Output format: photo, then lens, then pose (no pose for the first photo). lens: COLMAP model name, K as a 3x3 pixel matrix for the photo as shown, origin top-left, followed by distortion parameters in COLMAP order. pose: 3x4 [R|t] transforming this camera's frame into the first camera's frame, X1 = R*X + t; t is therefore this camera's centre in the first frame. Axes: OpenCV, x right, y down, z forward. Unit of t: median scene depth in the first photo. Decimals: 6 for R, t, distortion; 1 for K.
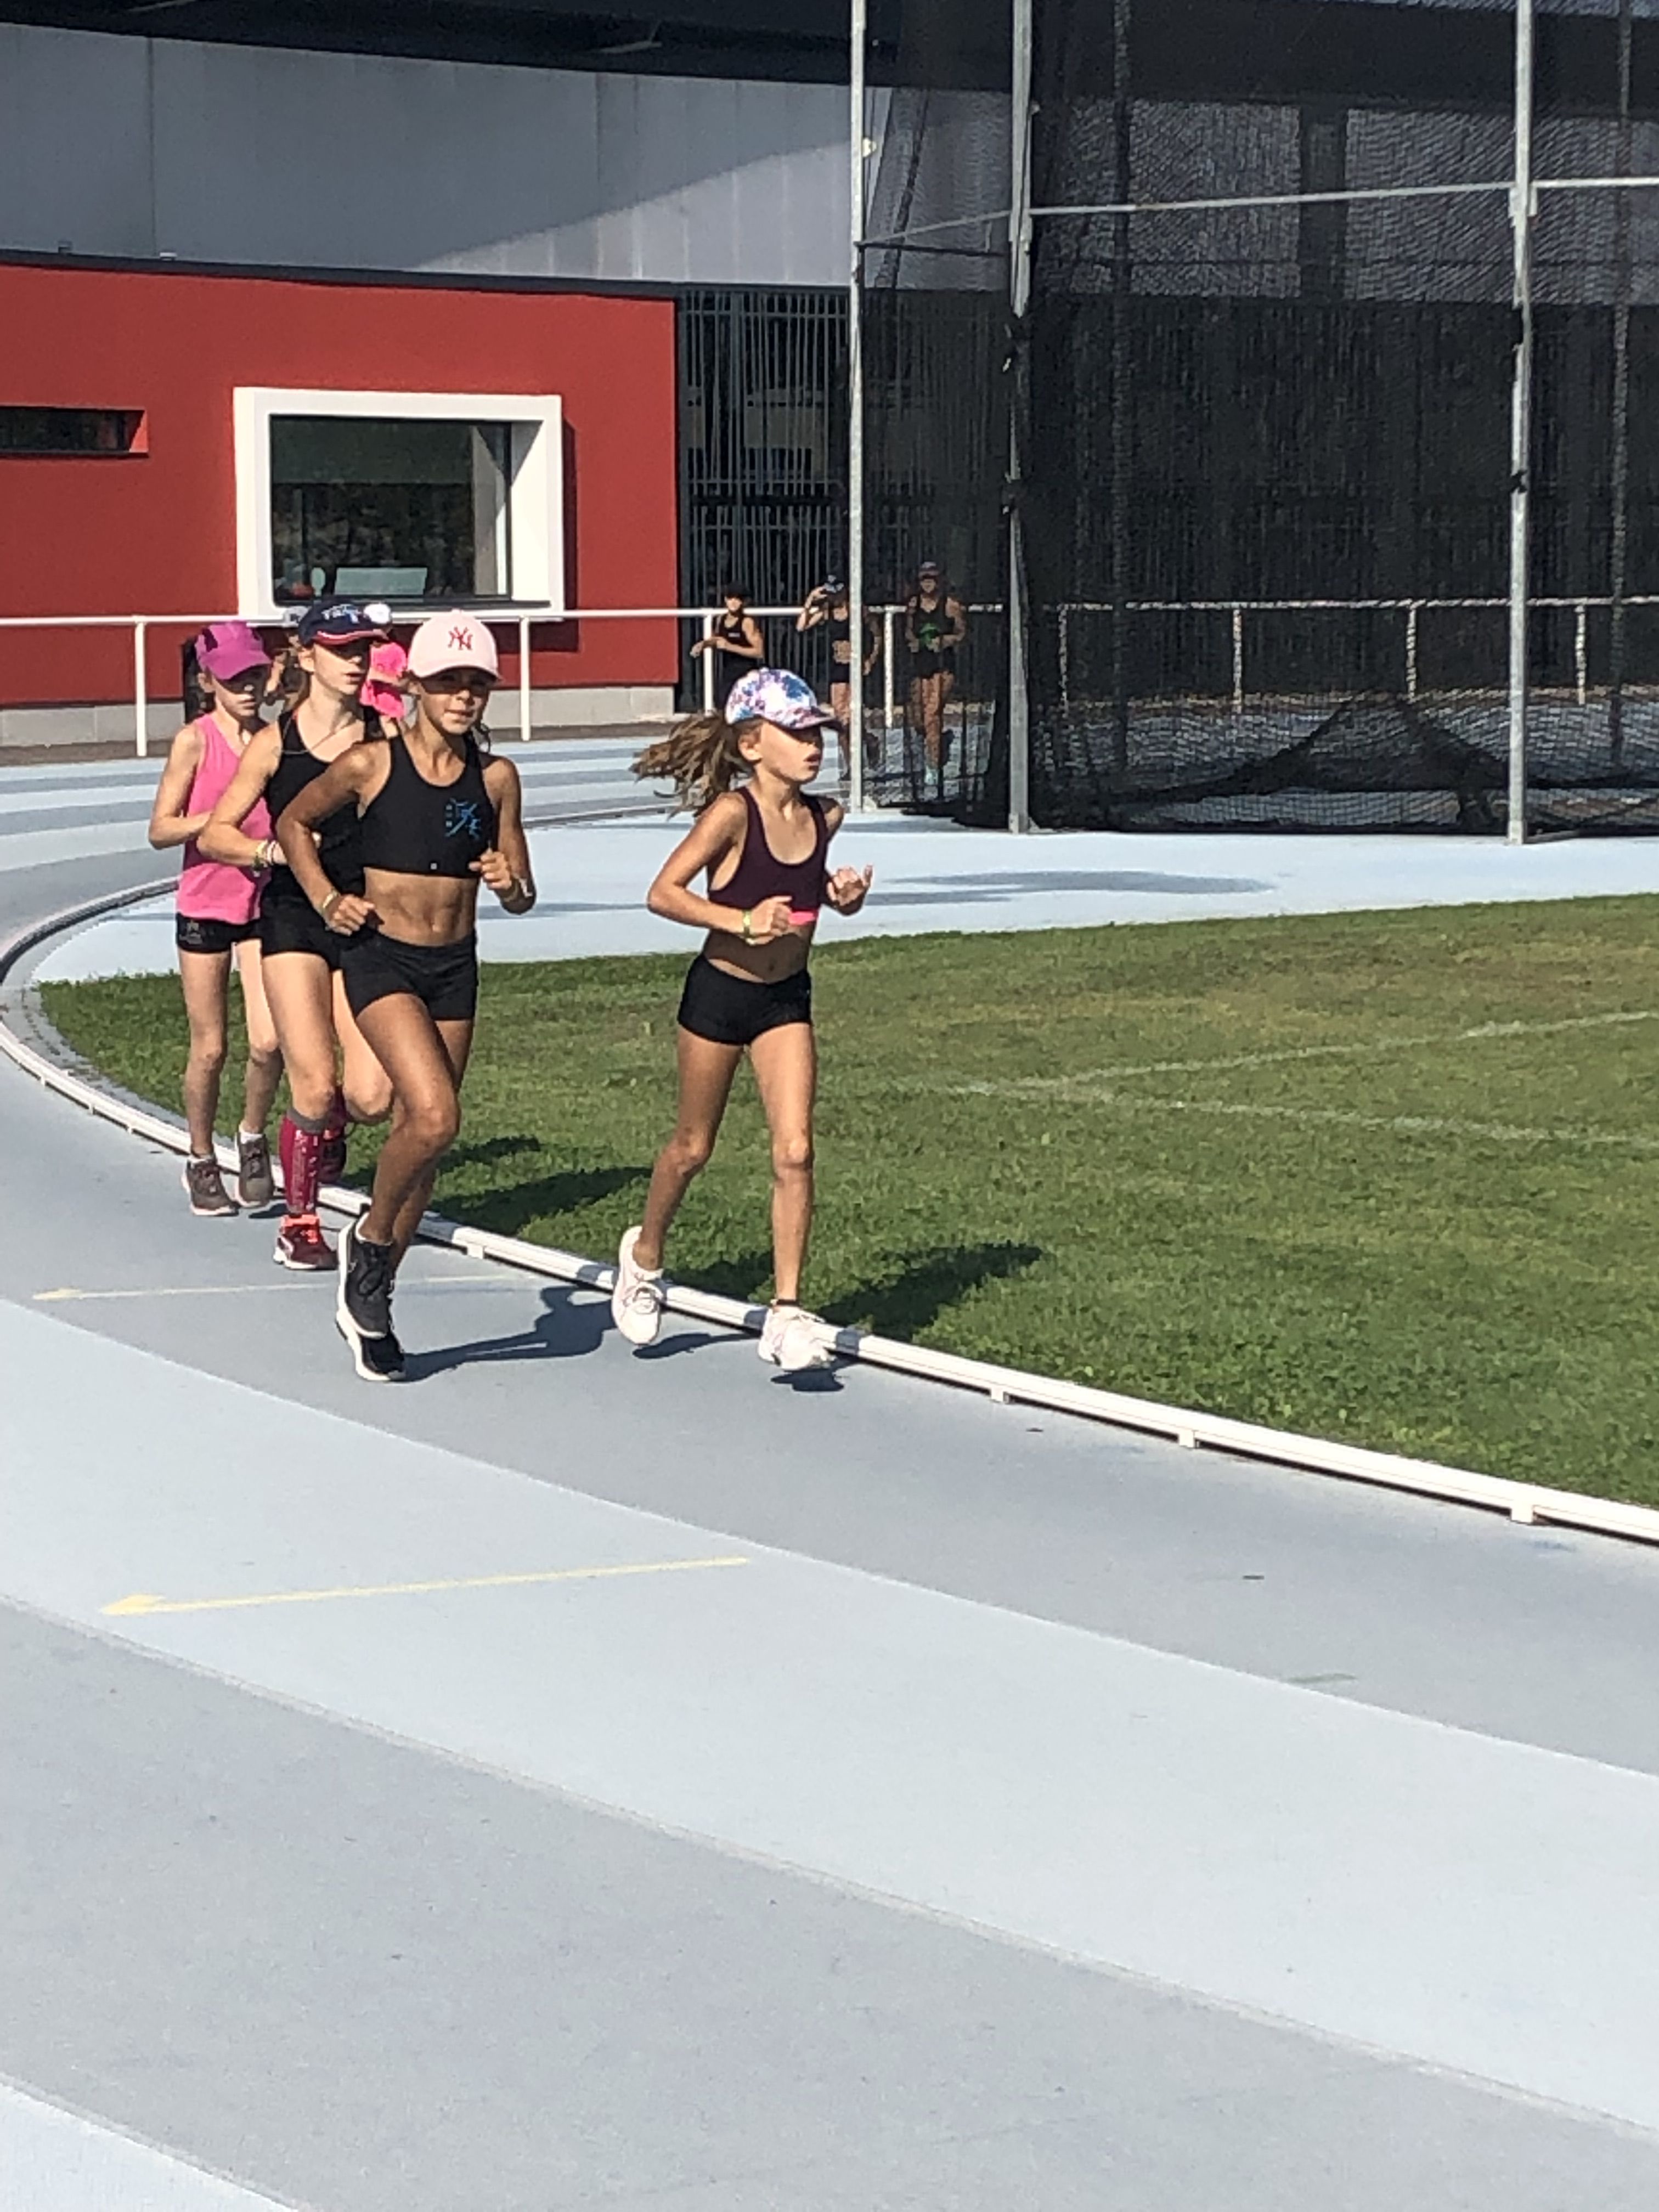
lens RADIAL K [[6753.9, 0, 827.4], [0, 6753.9, 1107.1], [0, 0, 1]] dist [0.685040, 0.000000]
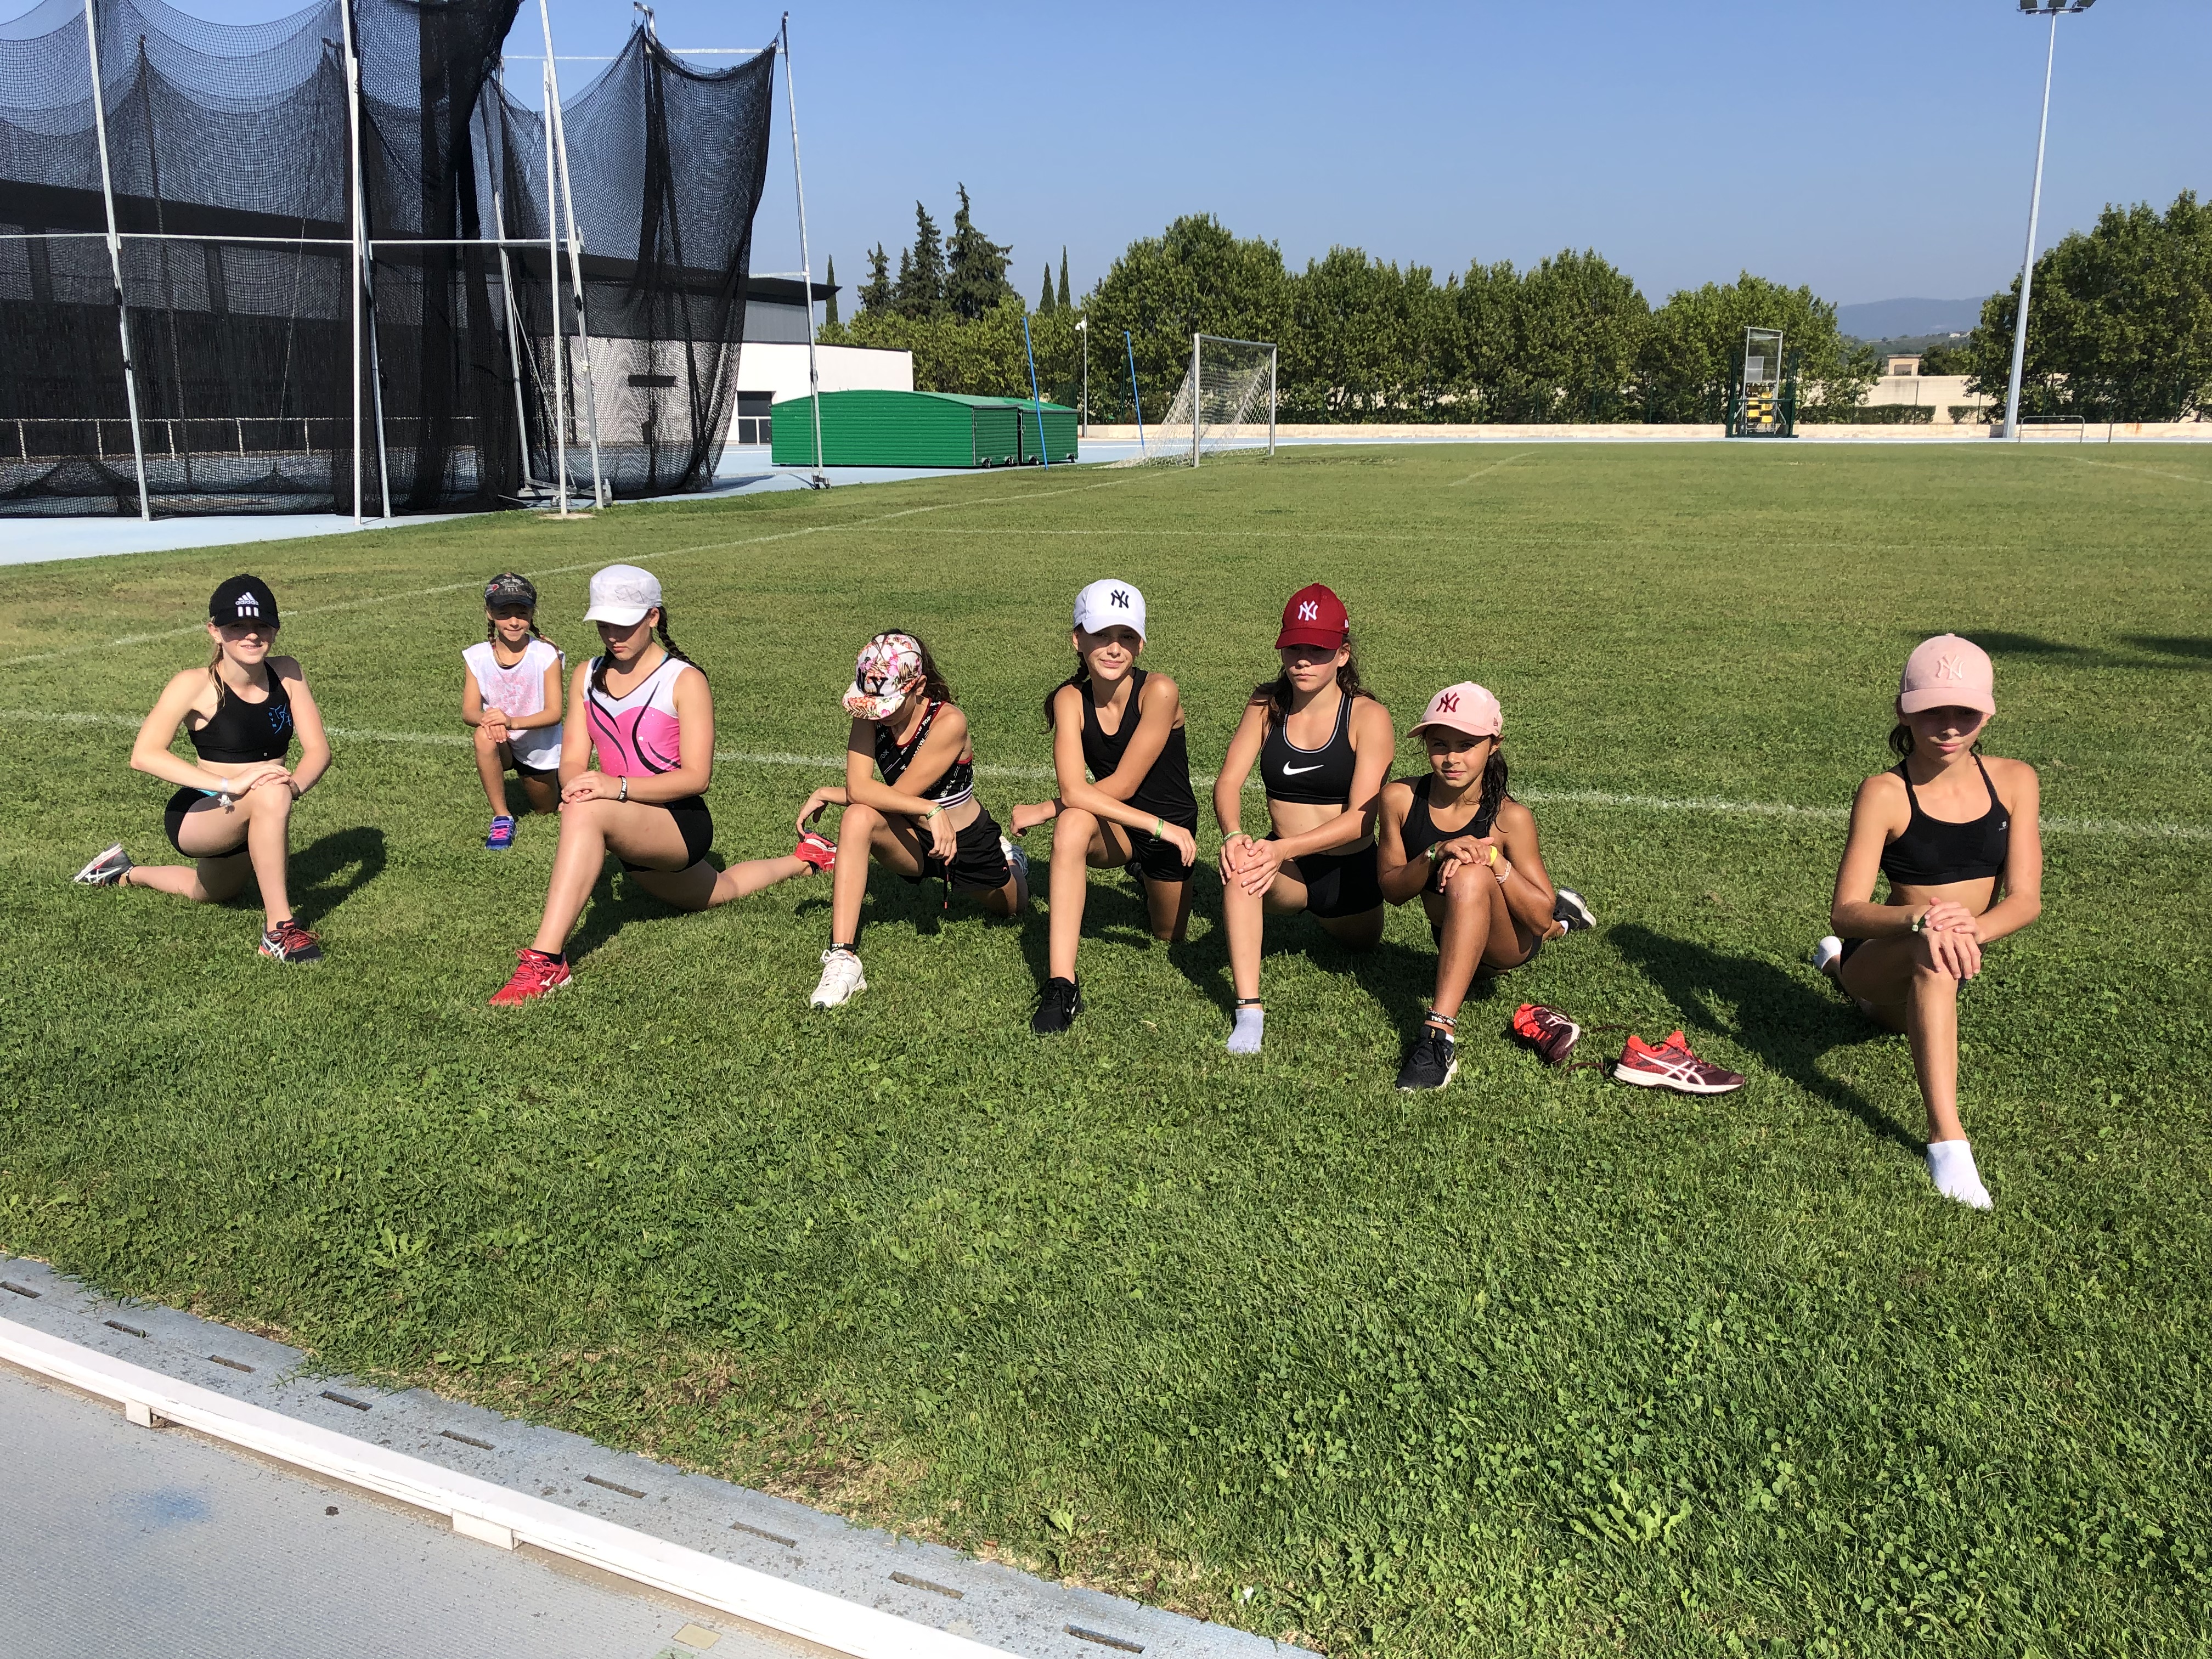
lens RADIAL K [[1793.4, 0, 1081.1], [0, 1793.4, 818.0], [0, 0, 1]] dist [0.023467, -0.015661]
pose [[0.844432, -0.115018, 0.523169, 0.038774], [0.040827, 0.987654, 0.151237, -0.019895], [-0.534105, -0.106350, 0.838702, 0.316572]]
